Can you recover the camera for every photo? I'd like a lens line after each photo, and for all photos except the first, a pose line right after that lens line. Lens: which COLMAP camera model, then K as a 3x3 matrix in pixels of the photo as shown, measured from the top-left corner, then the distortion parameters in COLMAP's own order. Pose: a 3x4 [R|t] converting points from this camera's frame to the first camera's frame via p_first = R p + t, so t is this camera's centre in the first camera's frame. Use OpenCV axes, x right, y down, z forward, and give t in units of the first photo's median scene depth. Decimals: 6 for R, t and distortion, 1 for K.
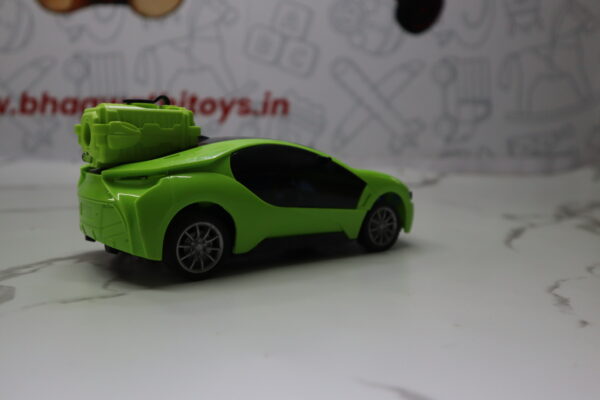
lens RADIAL K [[504.8, 0, 303.1], [0, 504.8, 199.1], [0, 0, 1]] dist [-0.049912, 0.067975]
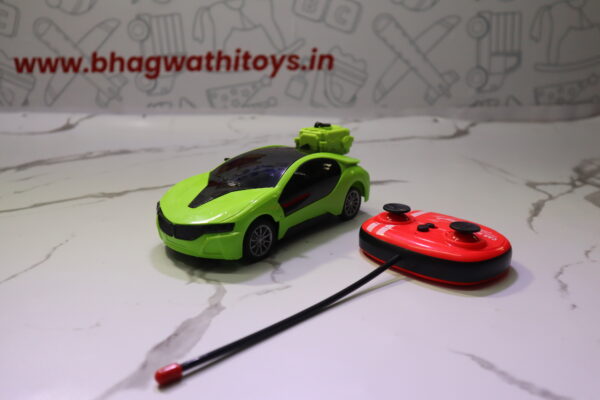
lens RADIAL K [[504.8, 0, 303.1], [0, 504.8, 199.1], [0, 0, 1]] dist [-0.049912, 0.067975]
pose [[0.999441, -0.005168, -0.033030, -0.060729], [0.011102, 0.983215, 0.182111, -0.089873], [0.031534, -0.182376, 0.982723, -0.128896]]
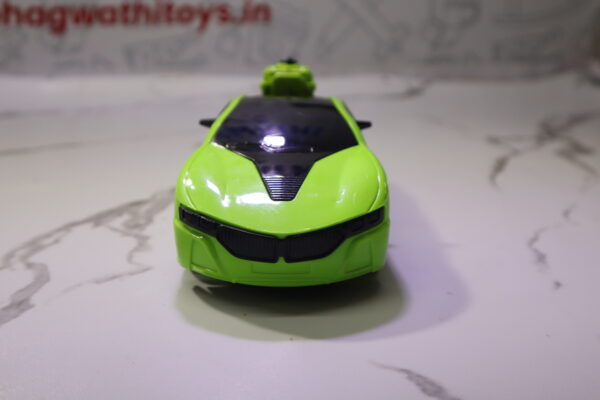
lens RADIAL K [[507.3, 0, 302.2], [0, 507.3, 198.9], [0, 0, 1]] dist [-0.049720, 0.087311]
pose [[0.998871, -0.029277, 0.037405, -0.014225], [0.020516, 0.976143, 0.216158, -0.045154], [-0.042841, -0.215146, 0.975642, -0.014179]]
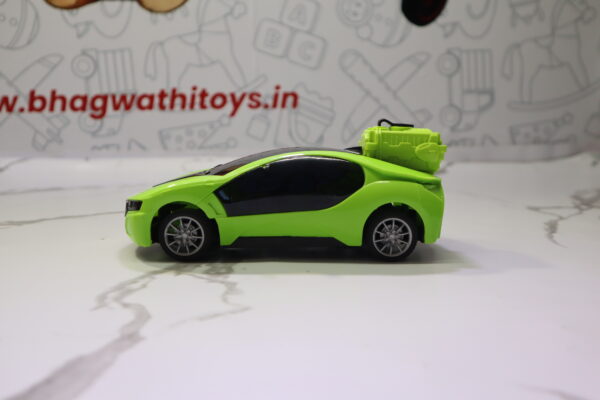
lens RADIAL K [[504.8, 0, 303.1], [0, 504.8, 199.1], [0, 0, 1]] dist [-0.049912, 0.067975]
pose [[0.998878, -0.024774, 0.040357, -0.065416], [0.023360, 0.999109, 0.035140, -0.018987], [-0.041192, -0.034157, 0.998567, -0.018961]]
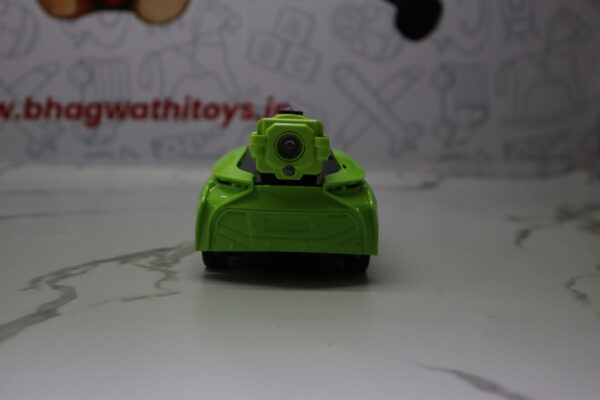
lens RADIAL K [[506.1, 0, 303.1], [0, 506.1, 199.4], [0, 0, 1]] dist [-0.054634, 0.069588]
pose [[0.999775, -0.003549, 0.020928, -0.026433], [0.003656, 0.999980, -0.005117, -0.000571], [-0.020910, 0.005193, 0.999768, -0.018730]]
